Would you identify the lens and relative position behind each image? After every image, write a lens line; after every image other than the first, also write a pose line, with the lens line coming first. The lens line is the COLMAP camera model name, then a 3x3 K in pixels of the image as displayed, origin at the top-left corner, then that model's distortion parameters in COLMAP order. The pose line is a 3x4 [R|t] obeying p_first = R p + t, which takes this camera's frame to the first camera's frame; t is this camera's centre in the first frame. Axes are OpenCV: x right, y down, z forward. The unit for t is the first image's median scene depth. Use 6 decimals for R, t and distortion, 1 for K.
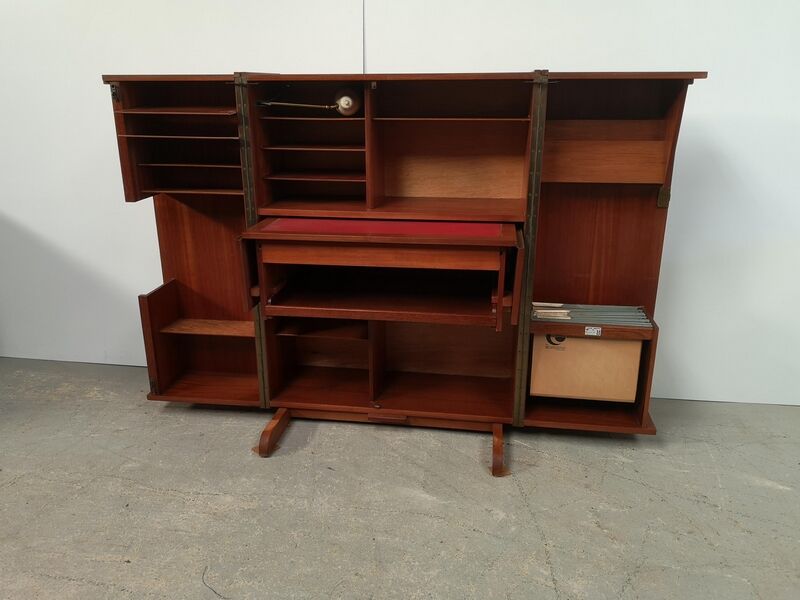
lens RADIAL K [[638.8, 0, 402.2], [0, 638.8, 302.7], [0, 0, 1]] dist [0.013372, -0.038683]
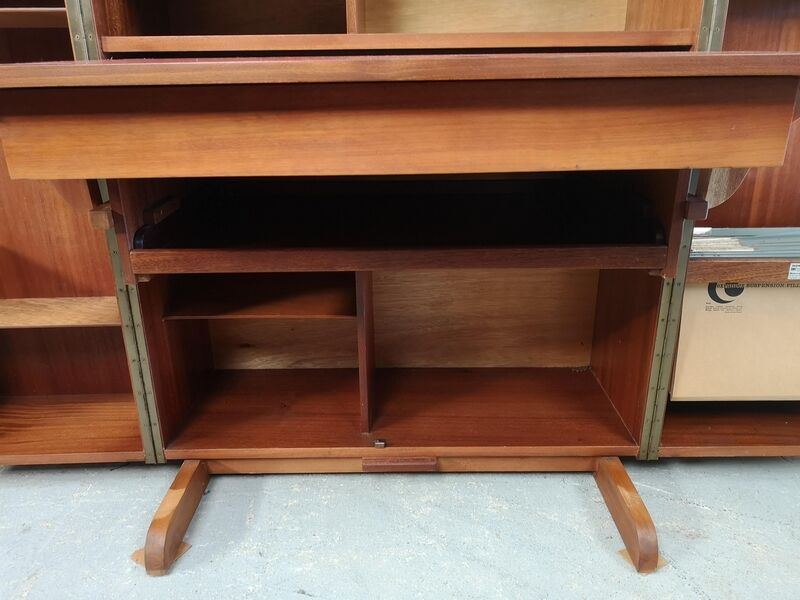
lens RADIAL K [[638.8, 0, 403.9], [0, 638.8, 306.8], [0, 0, 1]] dist [0.013372, -0.038683]
pose [[0.989067, -0.061472, 0.134044, -0.087929], [0.054724, 0.997069, 0.053465, 0.027145], [-0.136938, -0.045545, 0.989532, 0.523108]]
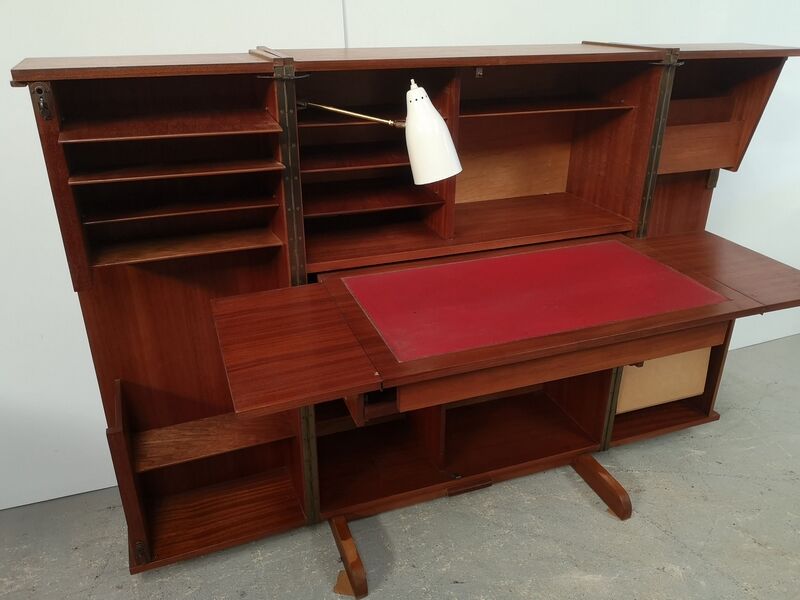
lens RADIAL K [[638.8, 0, 396.3], [0, 638.8, 304.1], [0, 0, 1]] dist [0.013372, -0.038683]
pose [[0.878469, -0.201762, 0.433110, -0.436473], [0.146144, 0.976488, 0.158471, -0.198617], [-0.454900, -0.075915, 0.887301, 0.367145]]
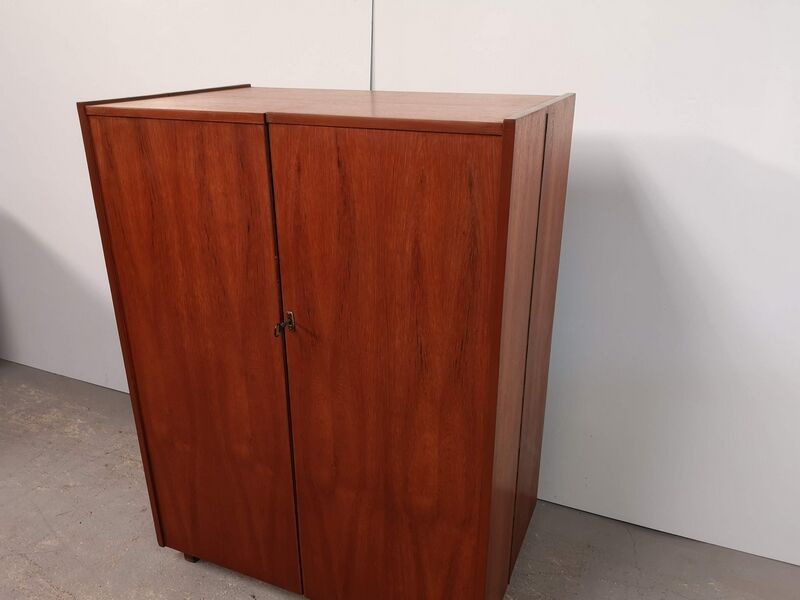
lens RADIAL K [[638.8, 0, 398.5], [0, 638.8, 303.4], [0, 0, 1]] dist [0.013372, -0.038683]
pose [[0.964926, 0.100143, -0.242671, 0.215751], [-0.085009, 0.993770, 0.072080, -0.175176], [0.248378, -0.048922, 0.967427, 0.290111]]
